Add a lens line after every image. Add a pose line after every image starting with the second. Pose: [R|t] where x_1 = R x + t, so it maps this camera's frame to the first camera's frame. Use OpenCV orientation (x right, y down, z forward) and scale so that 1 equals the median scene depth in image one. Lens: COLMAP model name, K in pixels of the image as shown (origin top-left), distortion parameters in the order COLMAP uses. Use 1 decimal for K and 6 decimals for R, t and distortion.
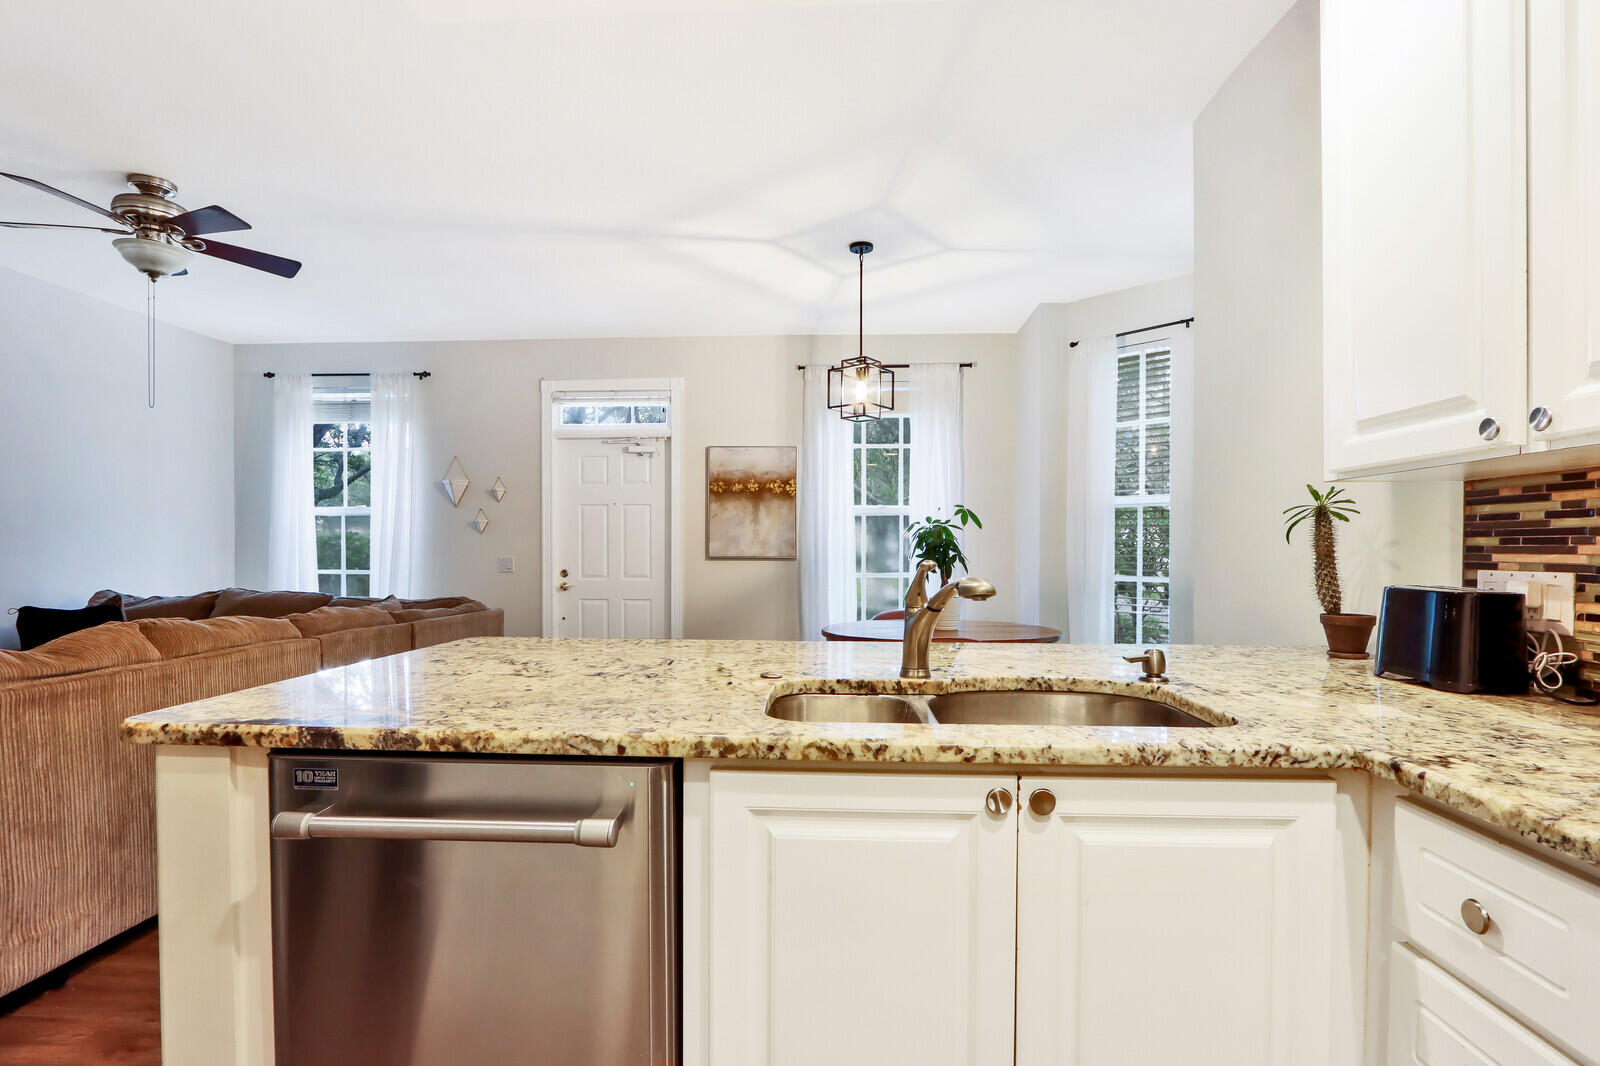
lens RADIAL K [[786.5, 0, 797.0], [0, 786.5, 557.4], [0, 0, 1]] dist [-0.014289, 0.000471]
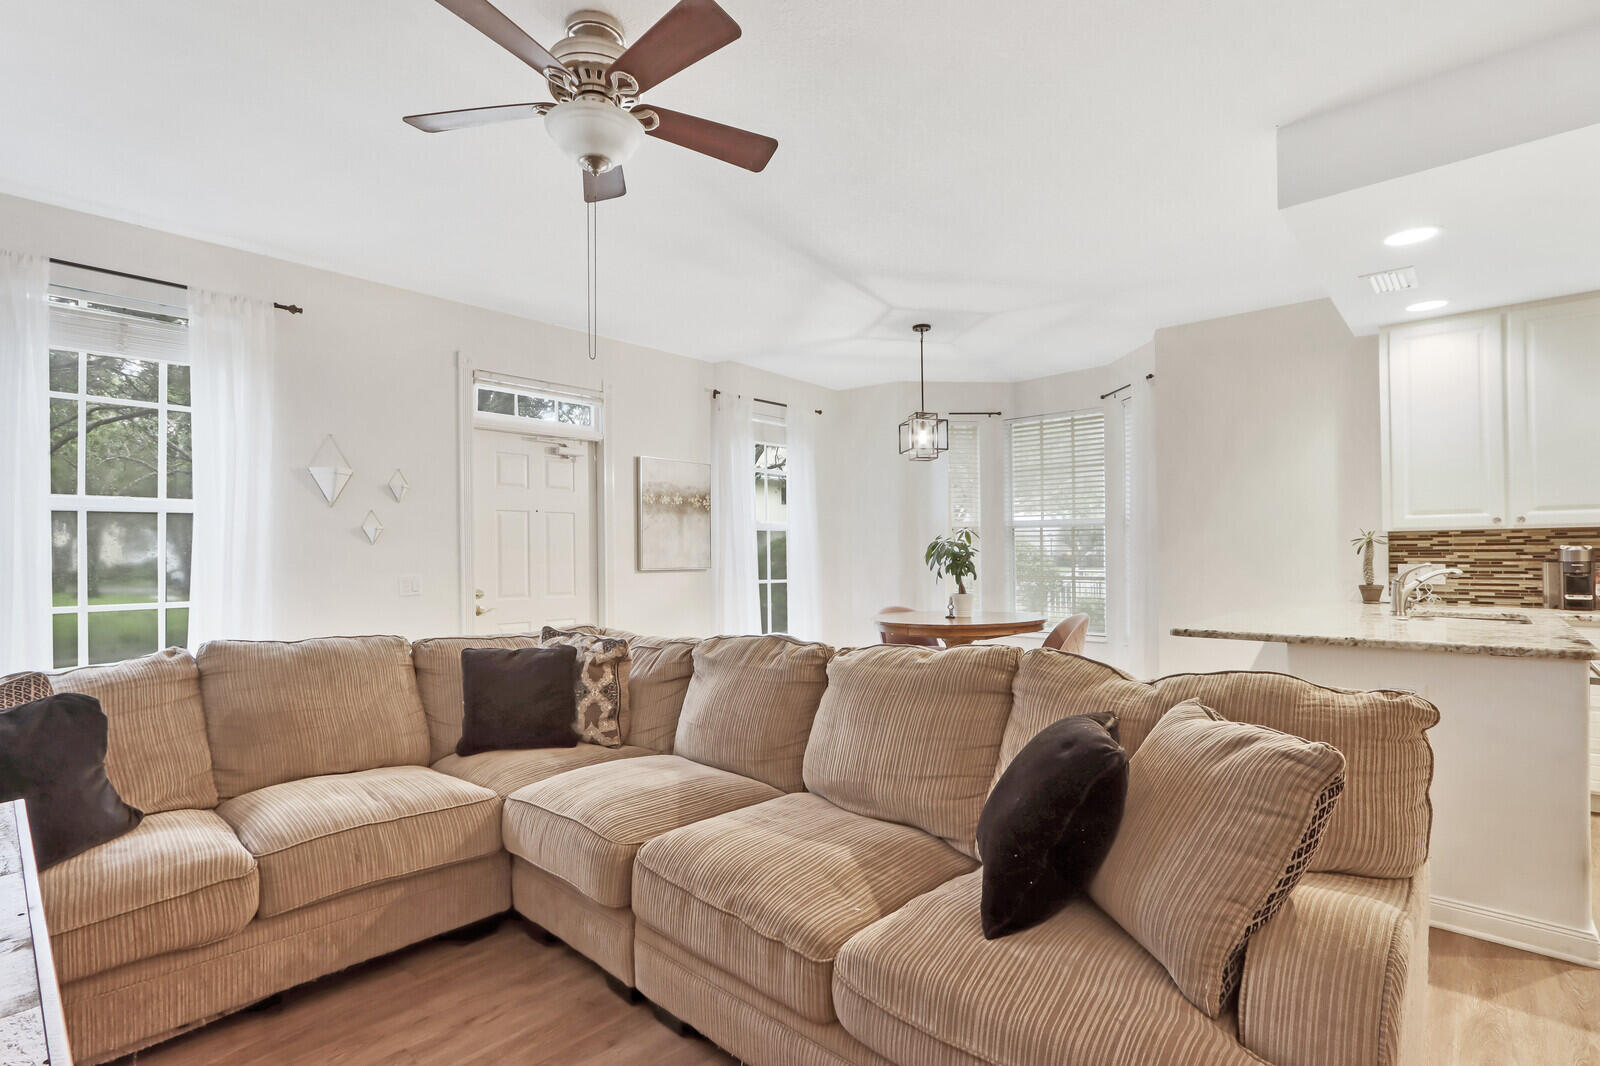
lens RADIAL K [[740.6, 0, 800.2], [0, 740.6, 555.2], [0, 0, 1]] dist [-0.001521, -0.000130]
pose [[0.632983, -0.007894, 0.774126, -1.028990], [0.017234, 0.999844, -0.003896, -0.016991], [-0.773974, 0.015808, 0.633020, 0.395351]]
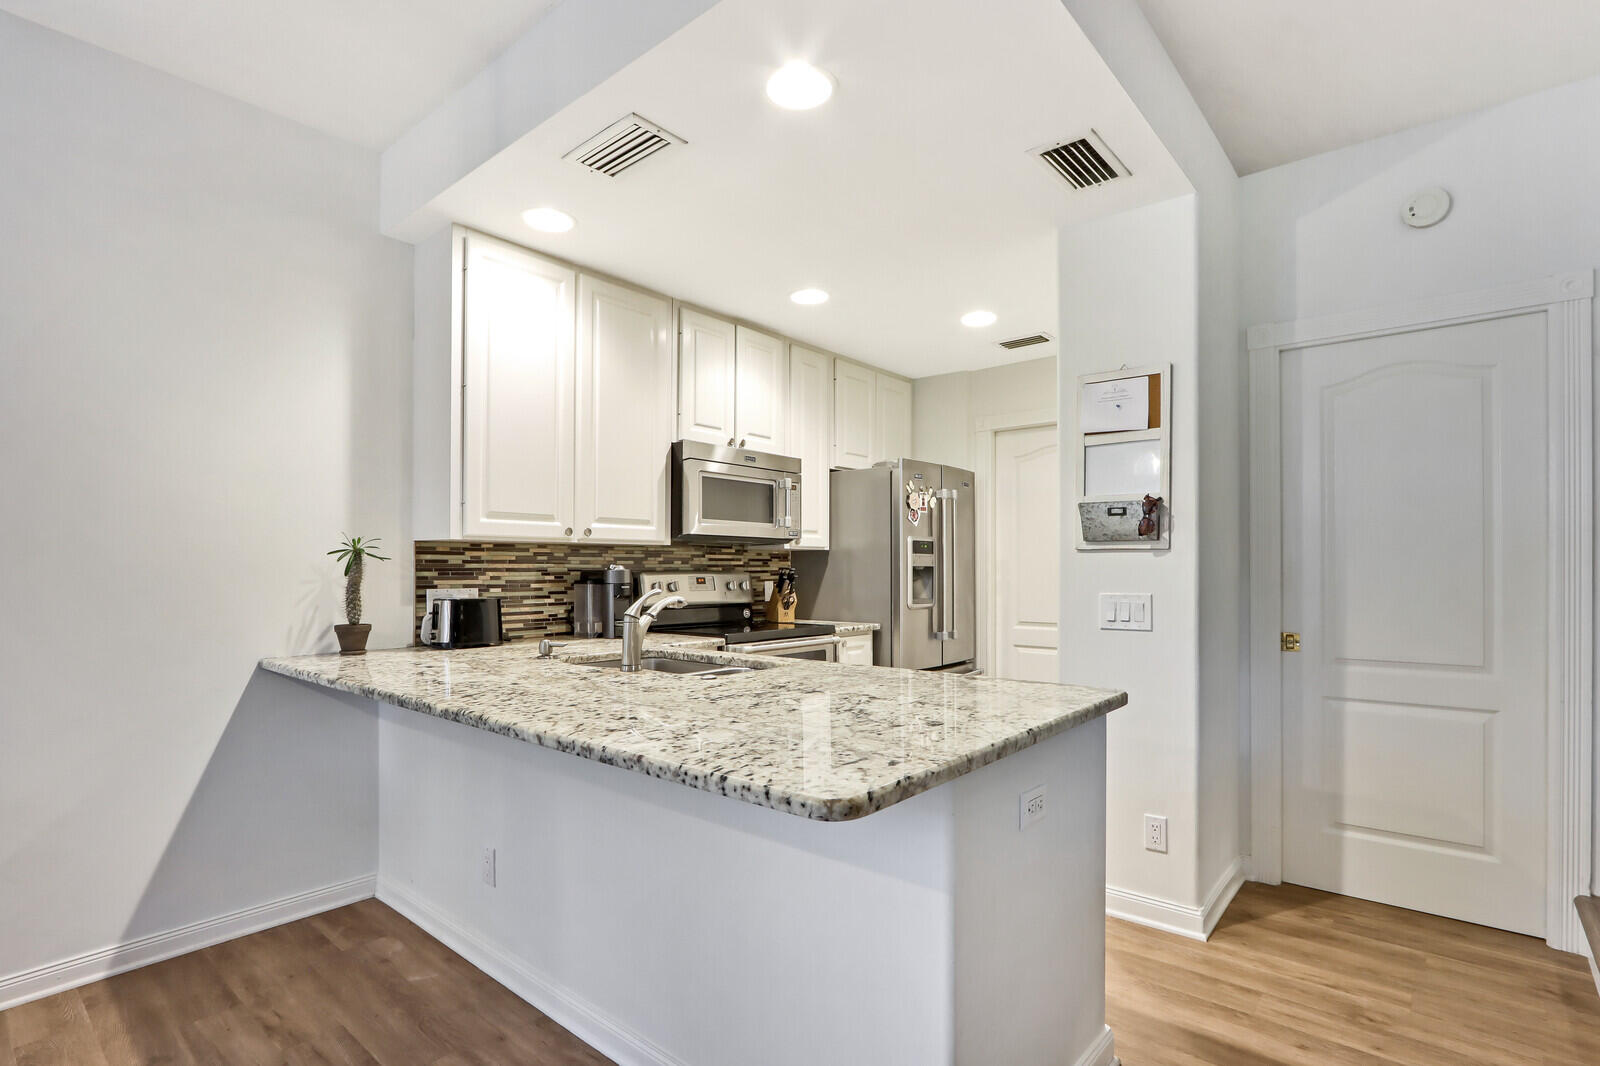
lens RADIAL K [[786.5, 0, 797.0], [0, 786.5, 557.4], [0, 0, 1]] dist [-0.014289, 0.000471]
pose [[-0.789181, 0.002997, 0.614153, -0.398079], [0.002949, 0.999995, -0.001091, -0.022579], [-0.614153, 0.000950, -0.789186, 0.784389]]
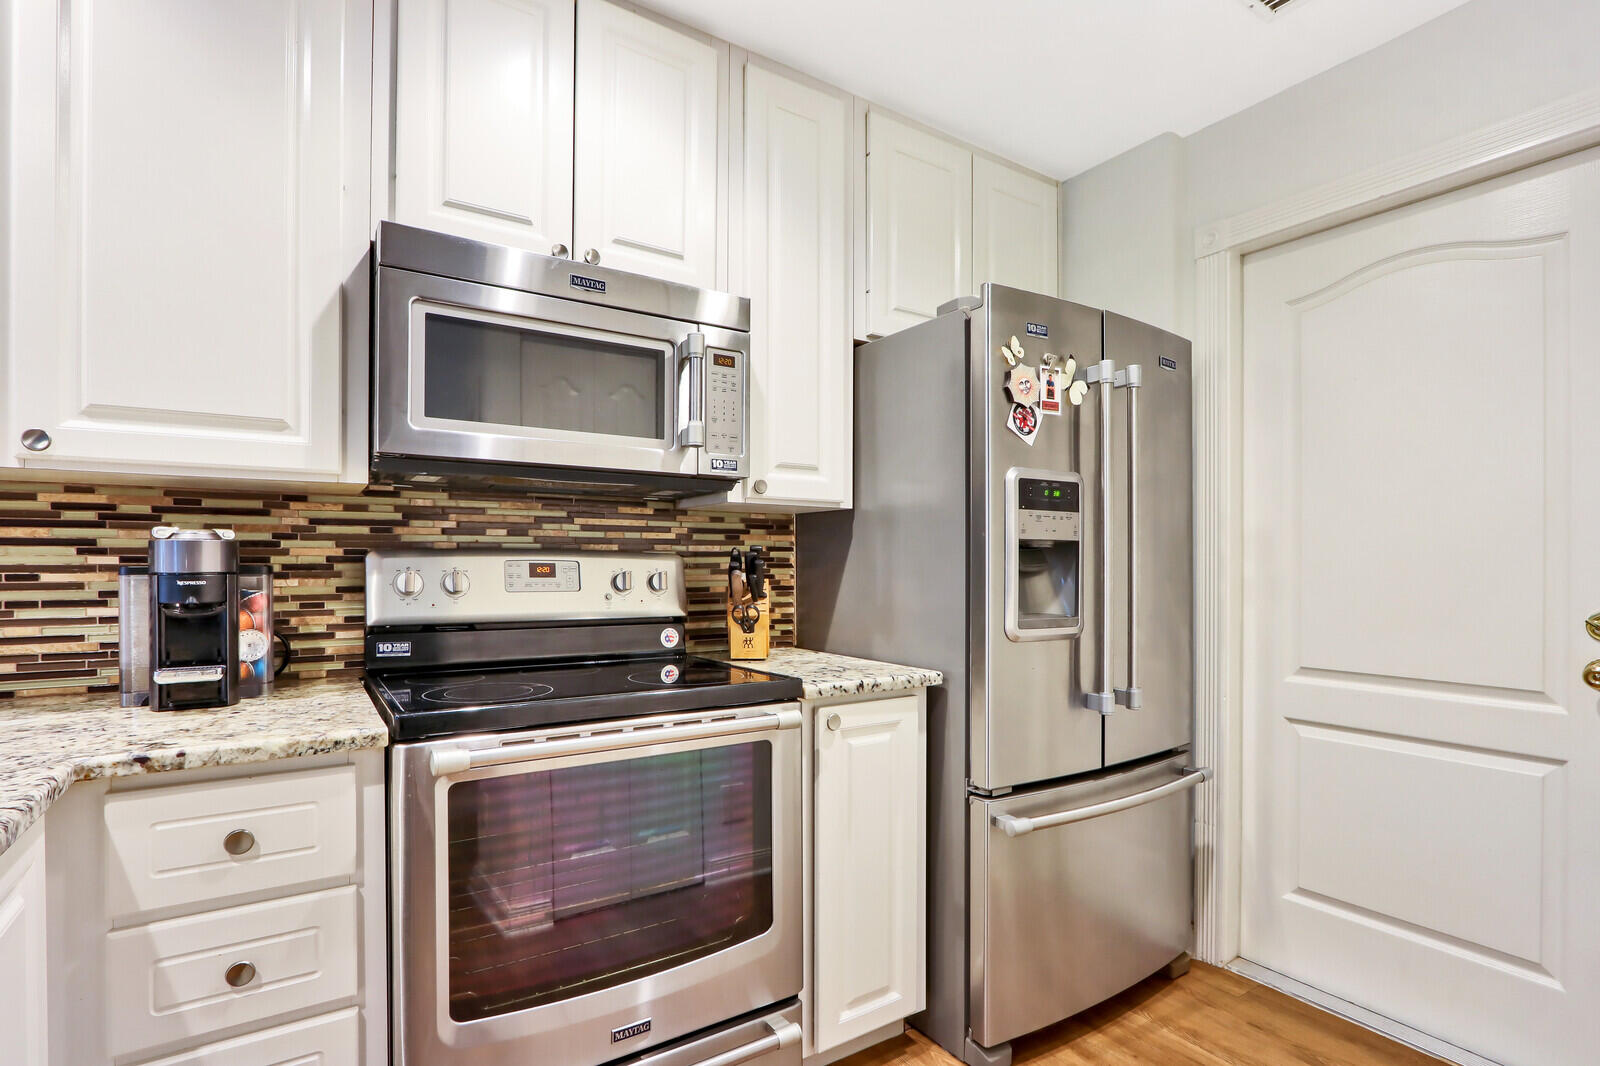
lens RADIAL K [[786.5, 0, 797.0], [0, 786.5, 557.4], [0, 0, 1]] dist [-0.014289, 0.000471]
pose [[-0.585794, -0.001202, 0.810459, -0.159225], [0.004571, 0.999978, 0.004787, -0.003544], [-0.810447, 0.006509, -0.585775, 0.217793]]
